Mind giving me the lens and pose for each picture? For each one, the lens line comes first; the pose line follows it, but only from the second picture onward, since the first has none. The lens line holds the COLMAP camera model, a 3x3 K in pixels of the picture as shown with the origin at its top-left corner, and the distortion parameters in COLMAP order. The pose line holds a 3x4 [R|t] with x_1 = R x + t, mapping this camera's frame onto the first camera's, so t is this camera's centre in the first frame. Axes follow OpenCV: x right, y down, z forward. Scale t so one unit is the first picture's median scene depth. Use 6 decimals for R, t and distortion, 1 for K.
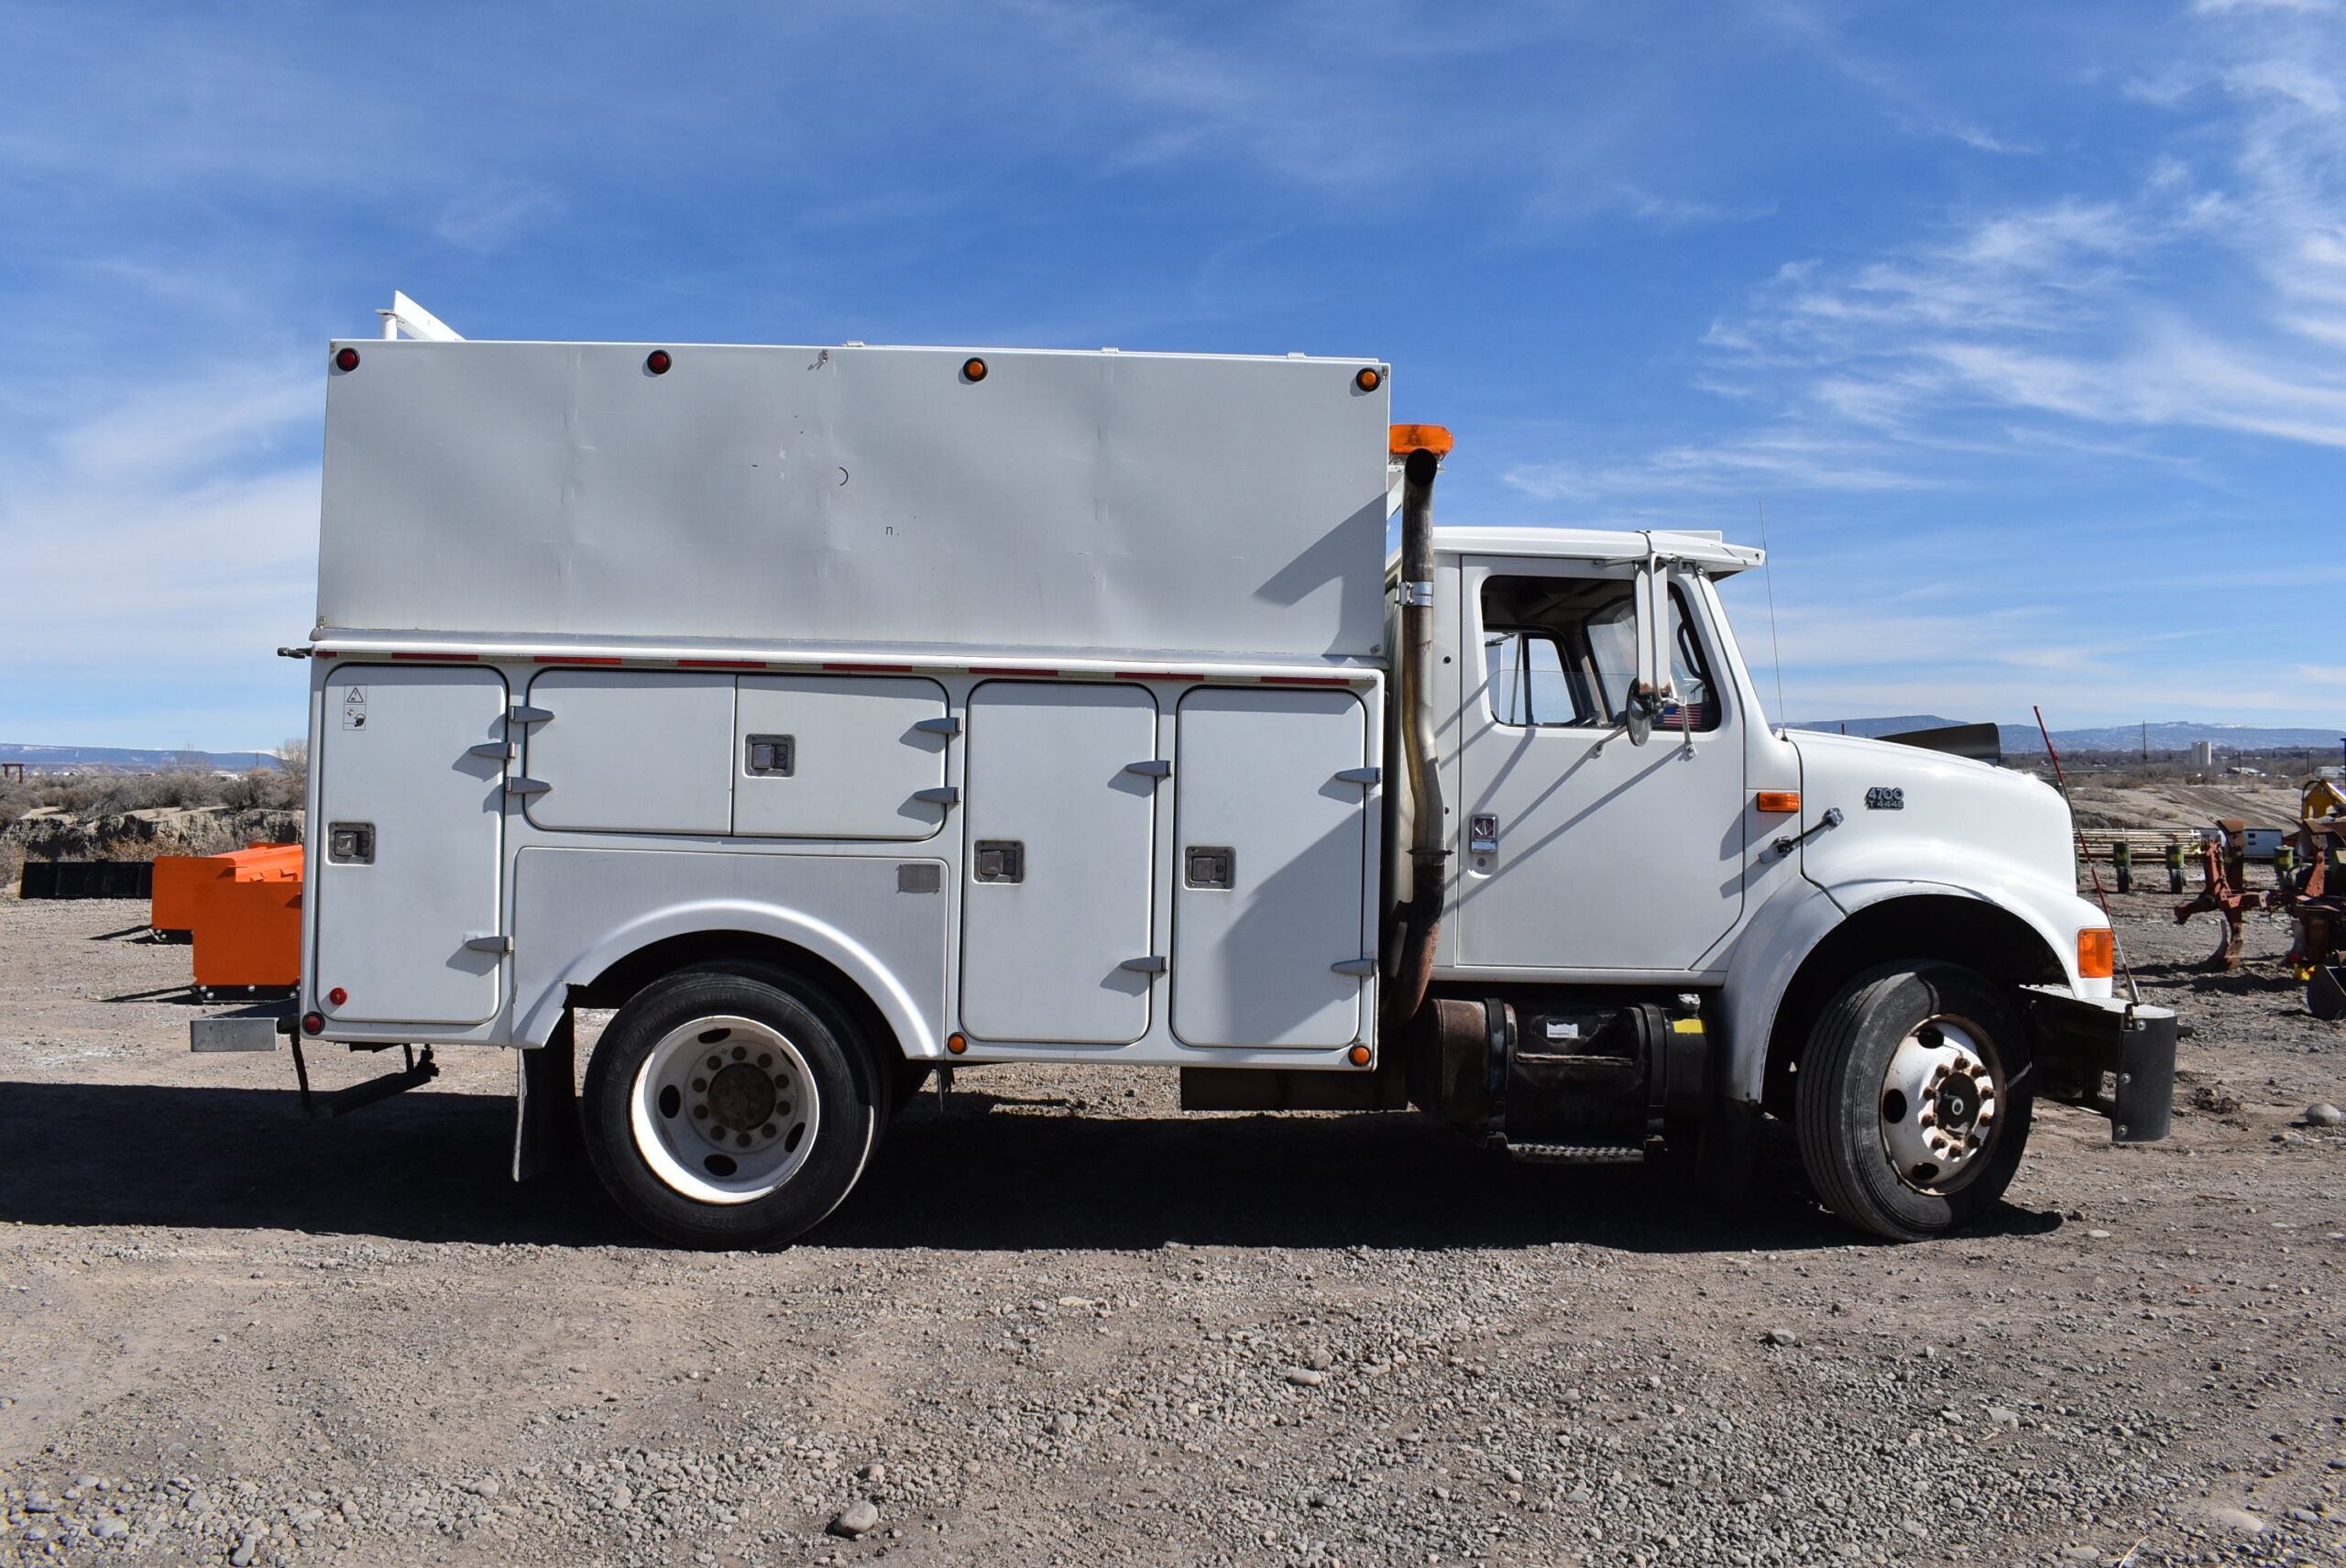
lens RADIAL K [[1910.8, 0, 1177.7], [0, 1910.8, 772.4], [0, 0, 1]] dist [-0.088824, 0.002769]
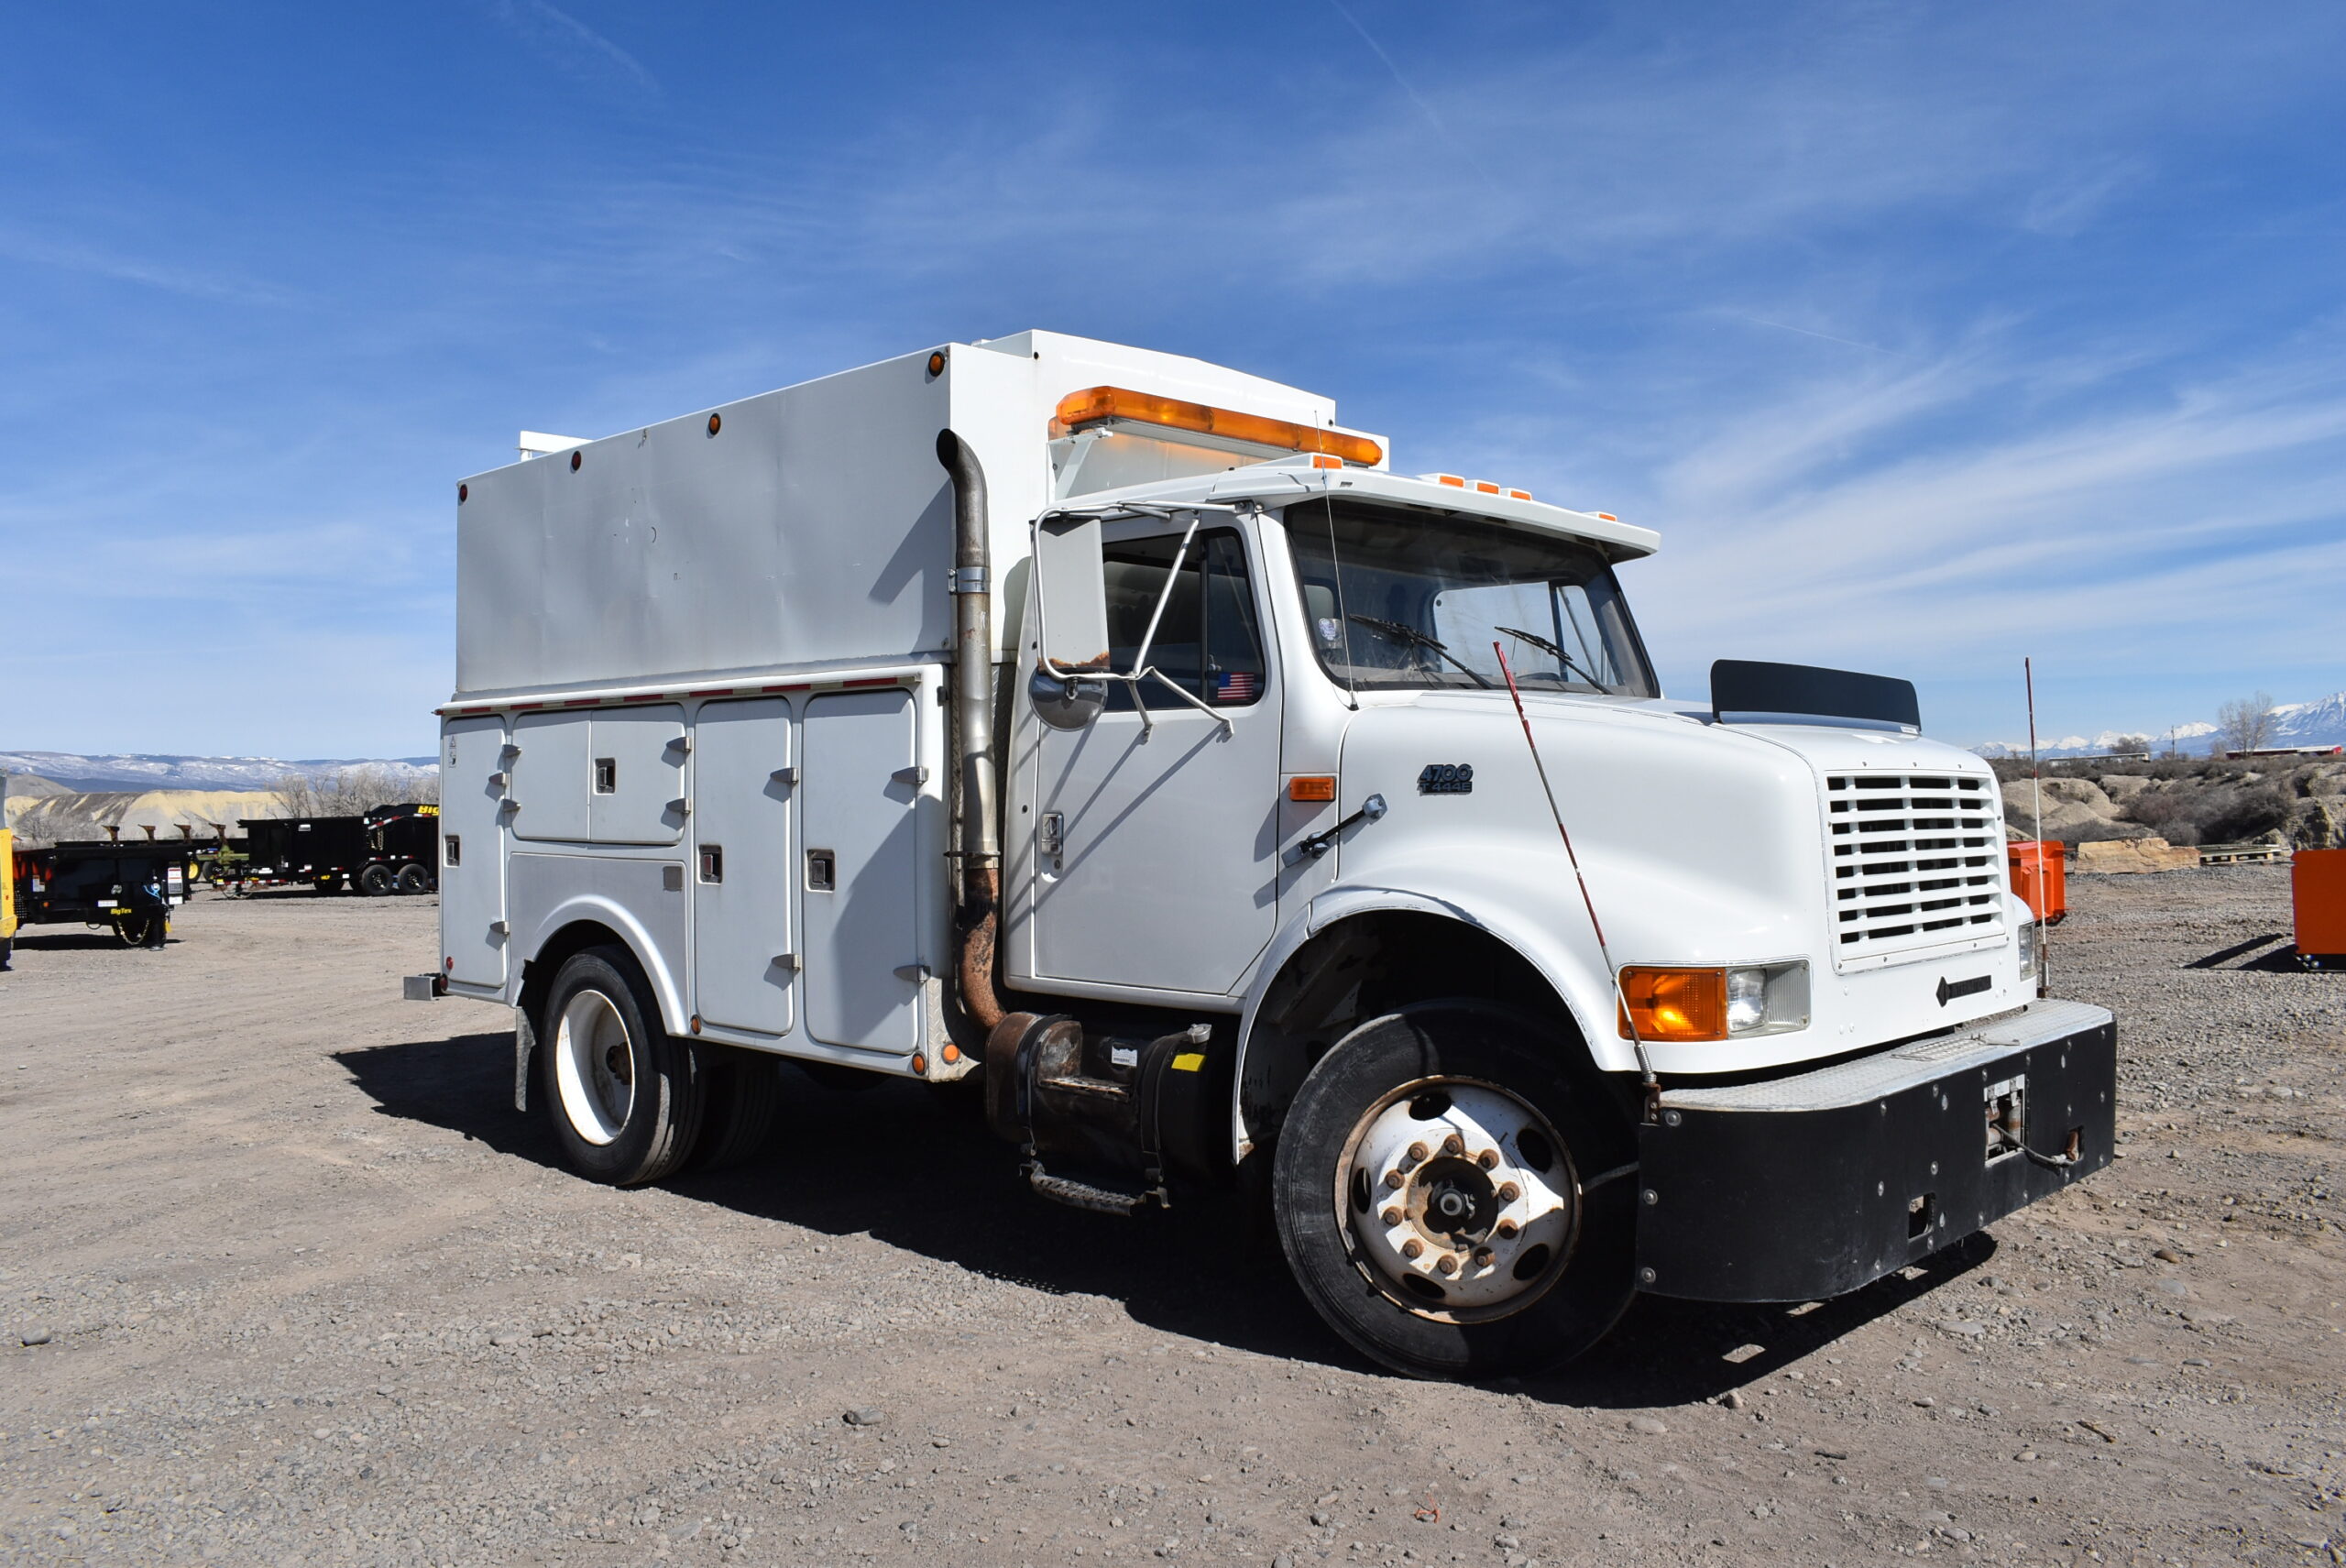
lens RADIAL K [[1893.5, 0, 1184.0], [0, 1893.5, 770.4], [0, 0, 1]] dist [-0.085466, 0.001549]
pose [[0.694569, -0.035557, -0.718547, 0.875220], [0.038931, 0.999172, -0.011812, 0.015812], [0.718372, -0.019770, 0.695378, 0.427703]]
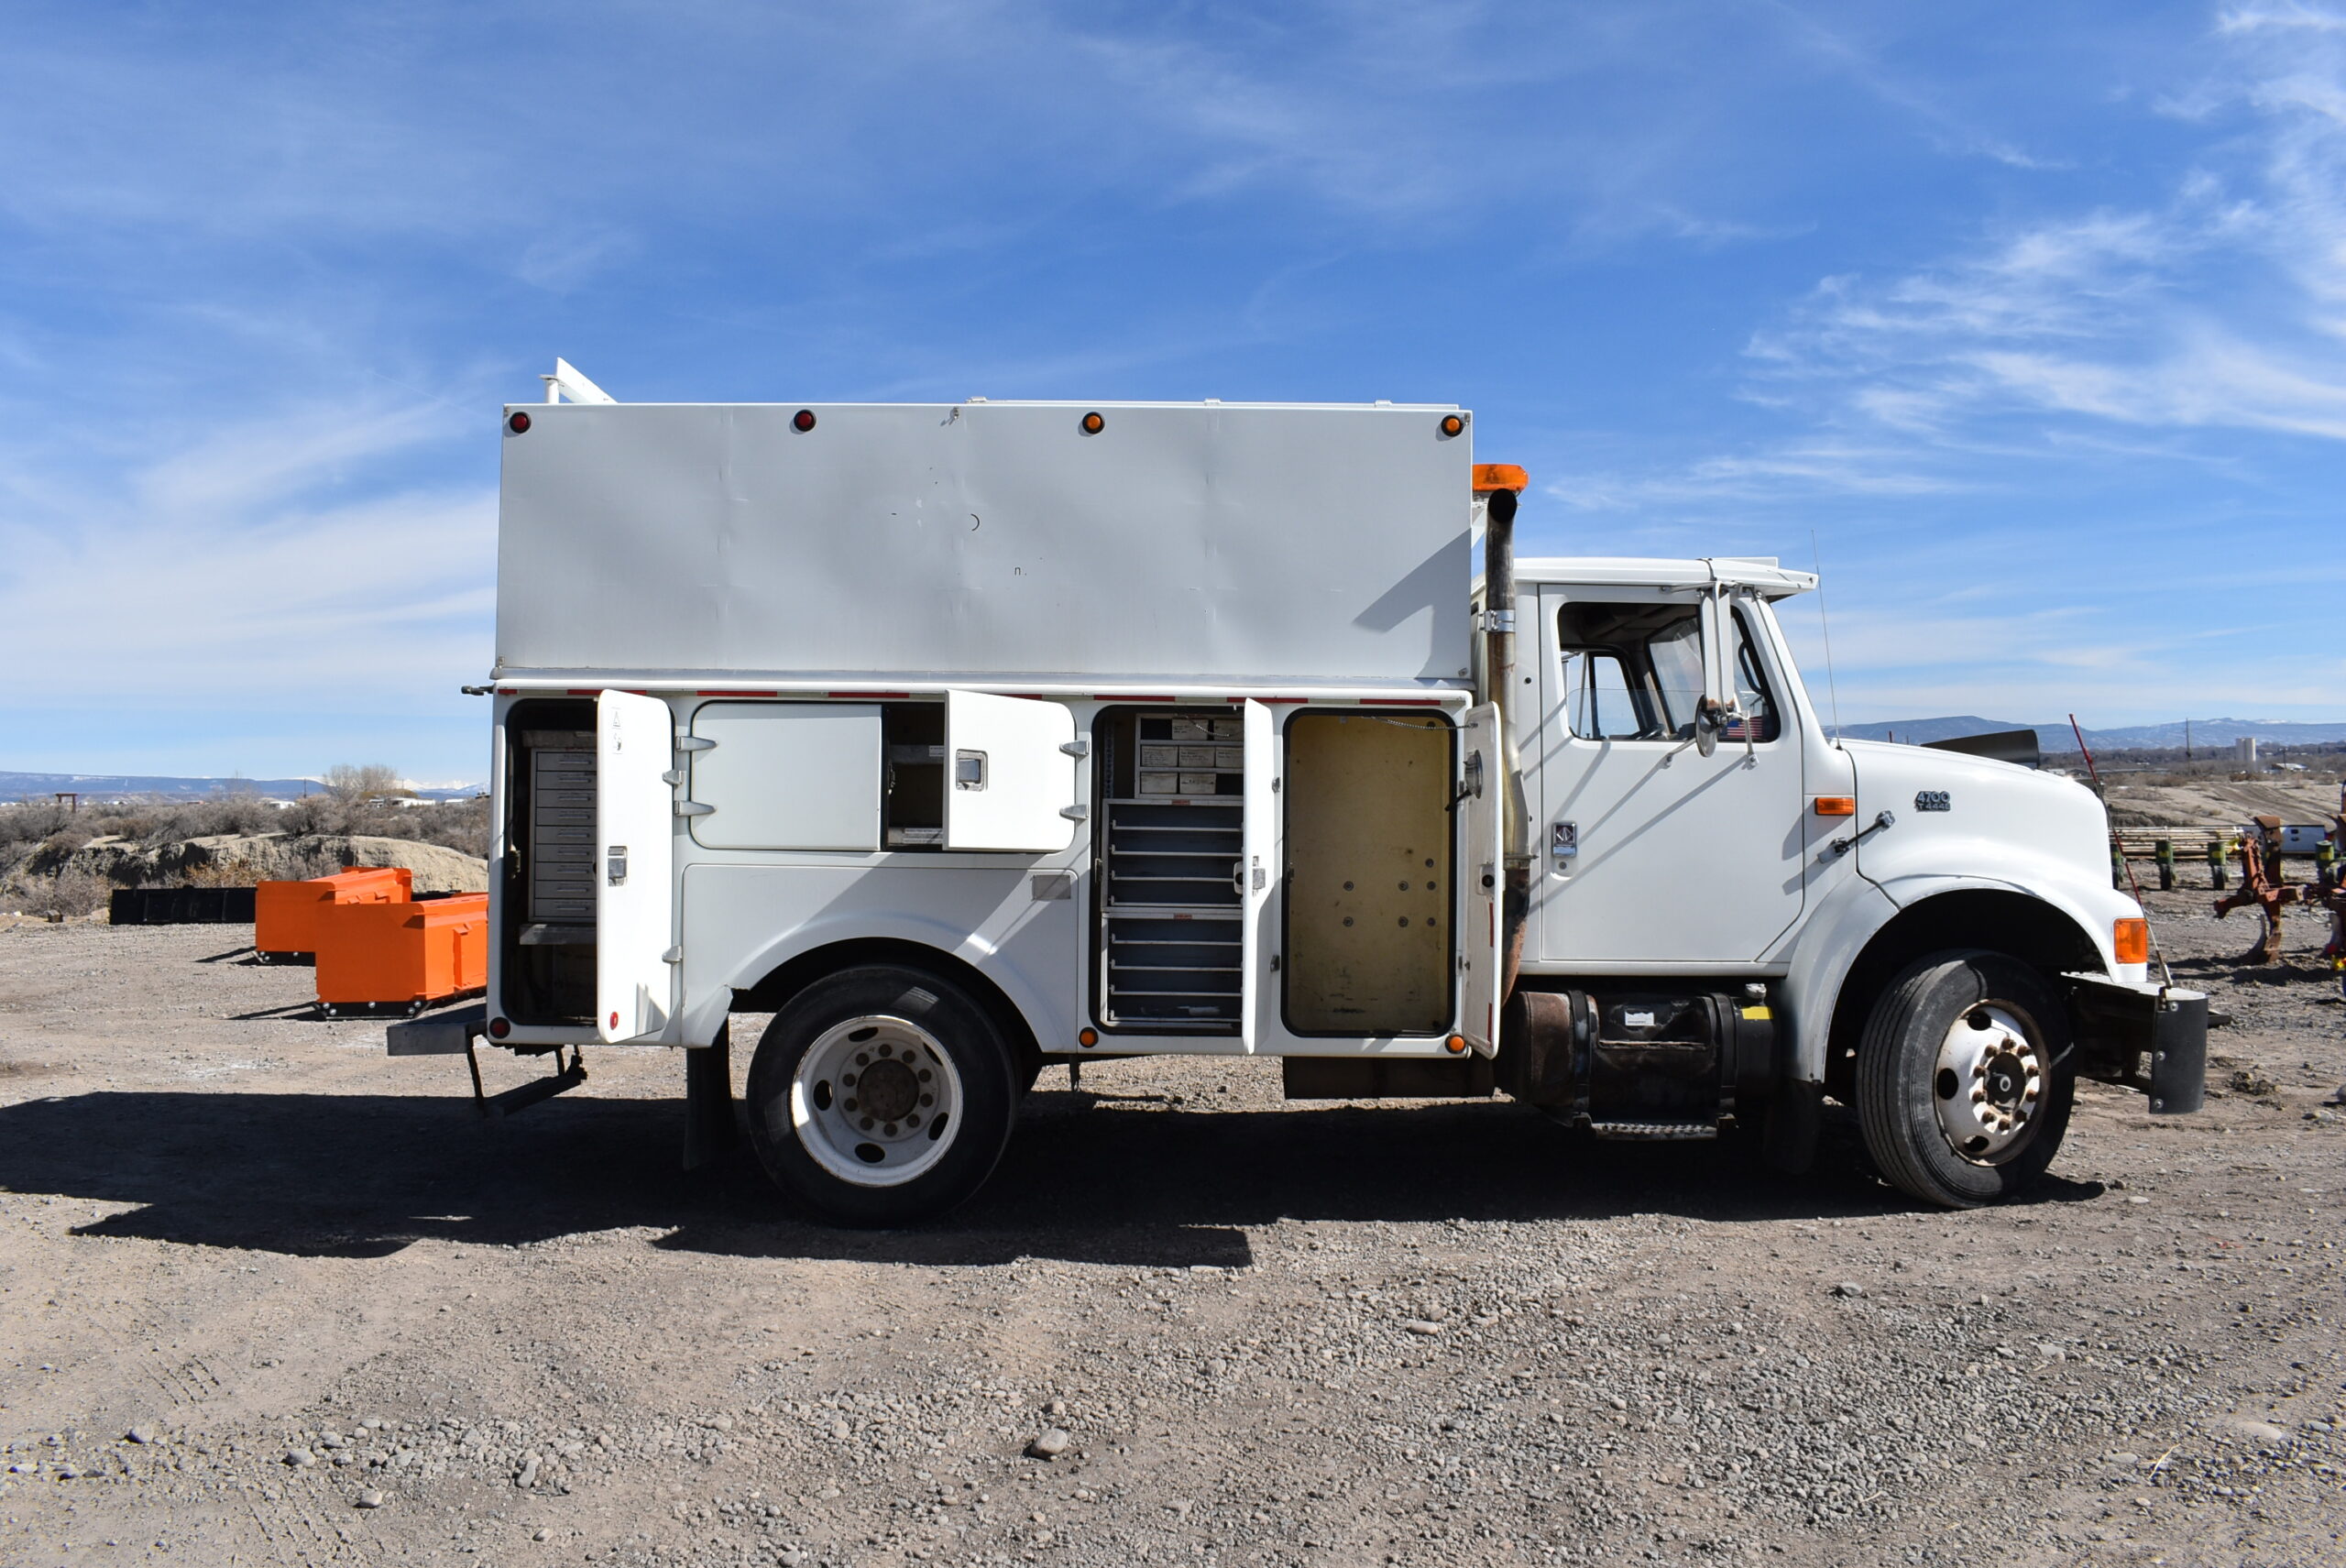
lens RADIAL K [[1893.5, 0, 1184.7], [0, 1893.5, 774.9], [0, 0, 1]] dist [-0.085466, 0.001549]
pose [[0.999684, -0.015287, -0.019969, -0.035439], [0.015177, 0.999869, -0.005622, -0.001956], [0.020052, 0.005317, 0.999785, -0.086137]]
